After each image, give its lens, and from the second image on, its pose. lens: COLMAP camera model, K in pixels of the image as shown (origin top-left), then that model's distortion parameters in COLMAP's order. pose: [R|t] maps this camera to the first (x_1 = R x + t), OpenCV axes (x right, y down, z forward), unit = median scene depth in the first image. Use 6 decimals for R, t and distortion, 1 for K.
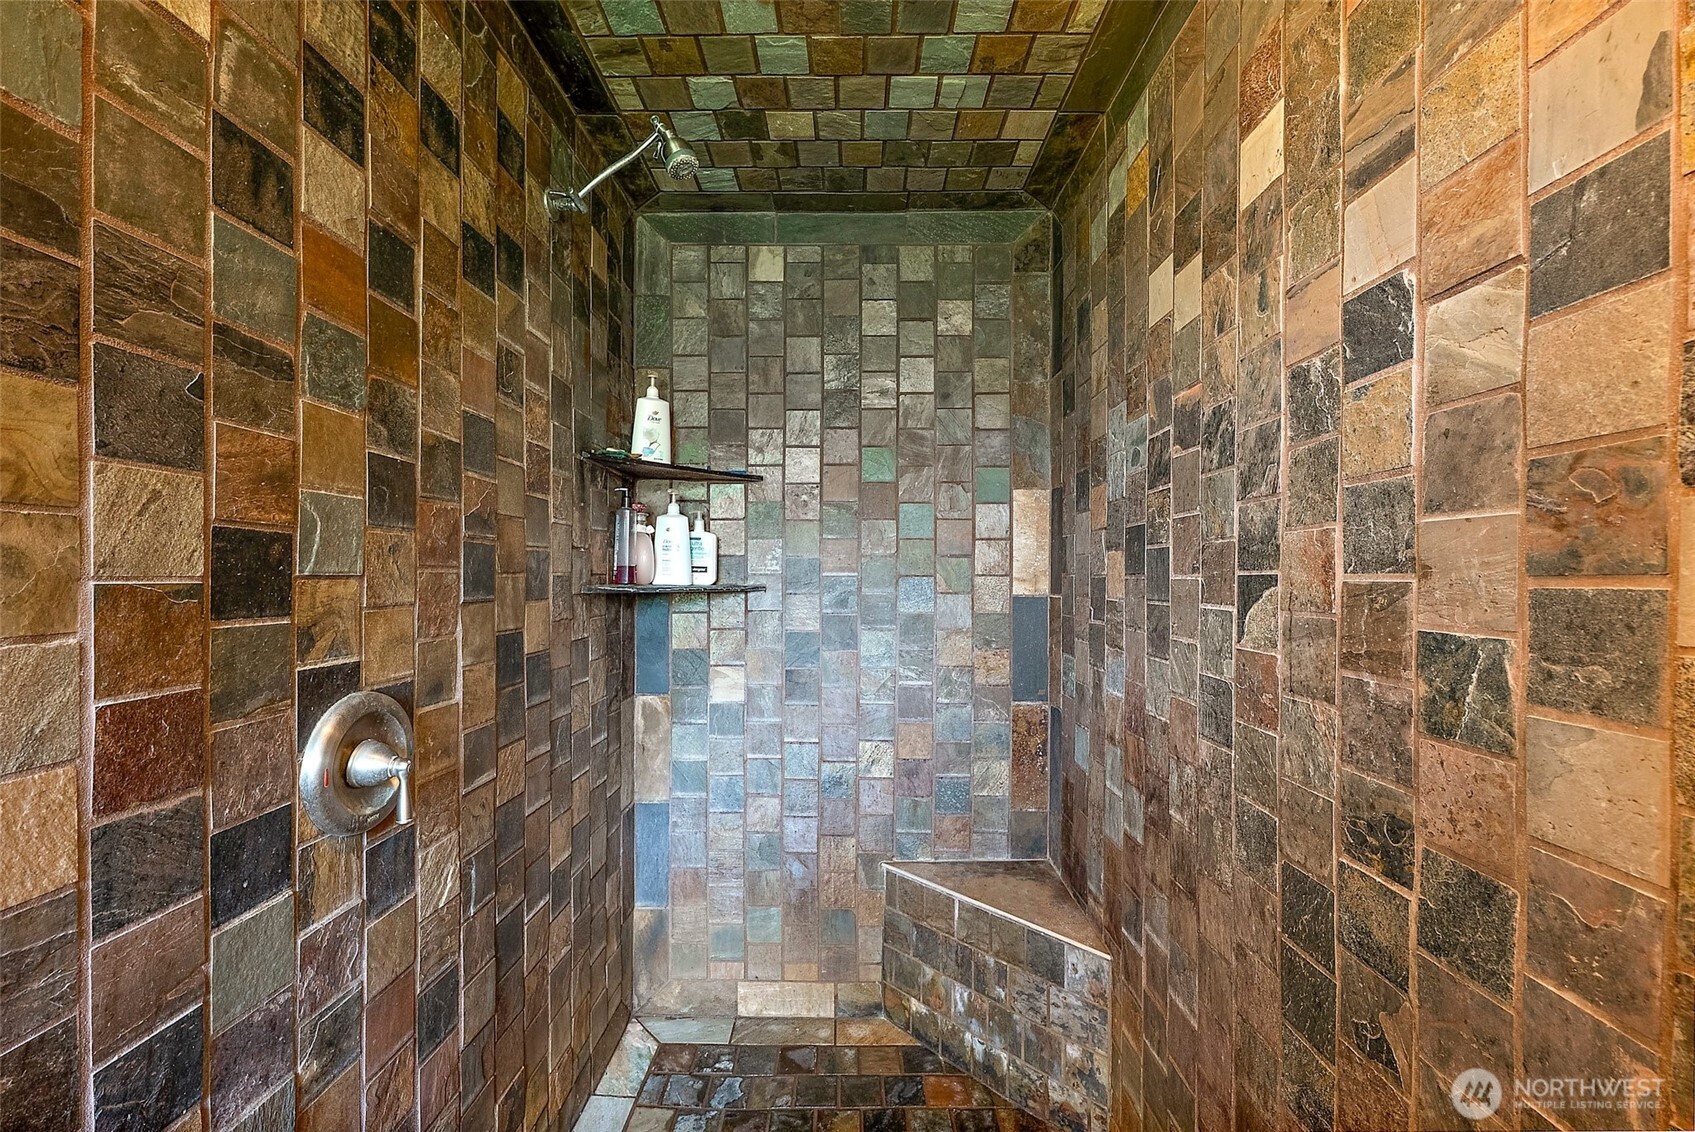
lens RADIAL K [[693.9, 0, 842.4], [0, 693.9, 577.3], [0, 0, 1]] dist [0.000902, -0.000611]
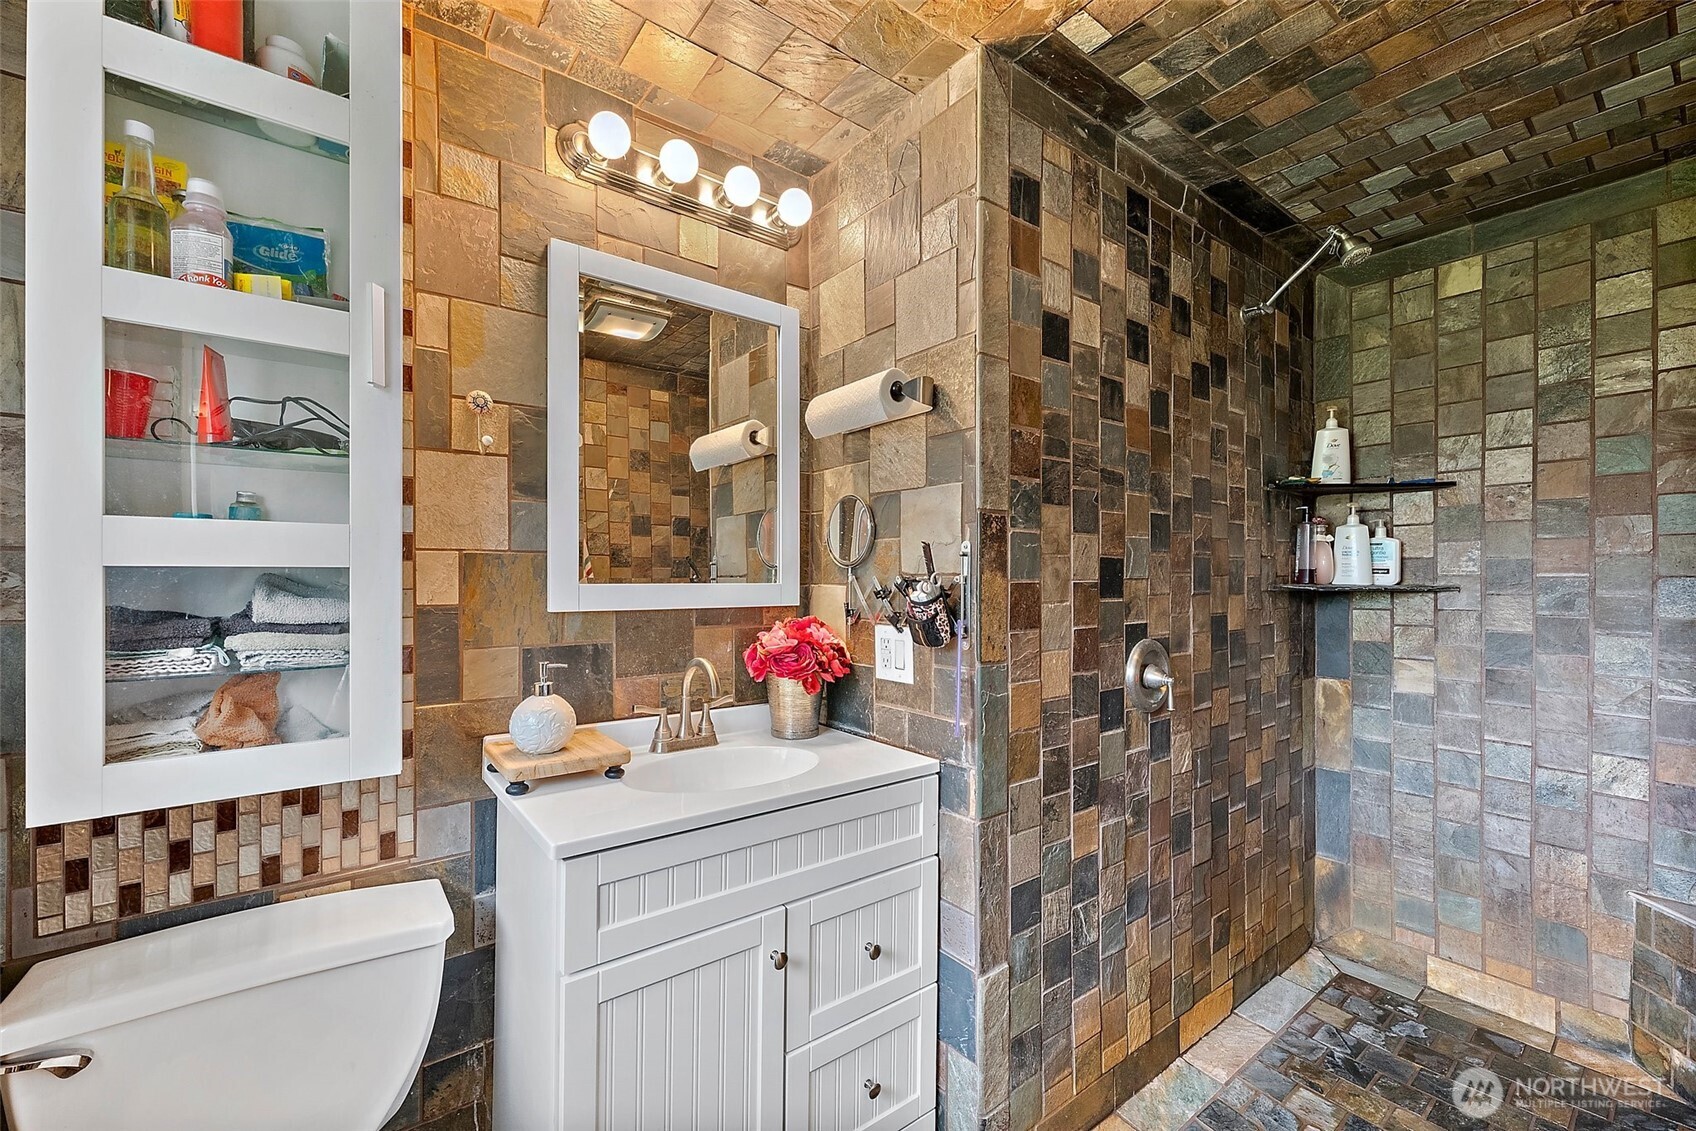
lens RADIAL K [[694.4, 0, 846.9], [0, 694.4, 575.3], [0, 0, 1]] dist [0.000902, -0.000611]
pose [[0.631337, -0.002829, -0.775503, 0.139437], [0.001713, 0.999996, -0.002253, -0.004085], [0.775507, 0.000094, 0.631339, -0.444718]]
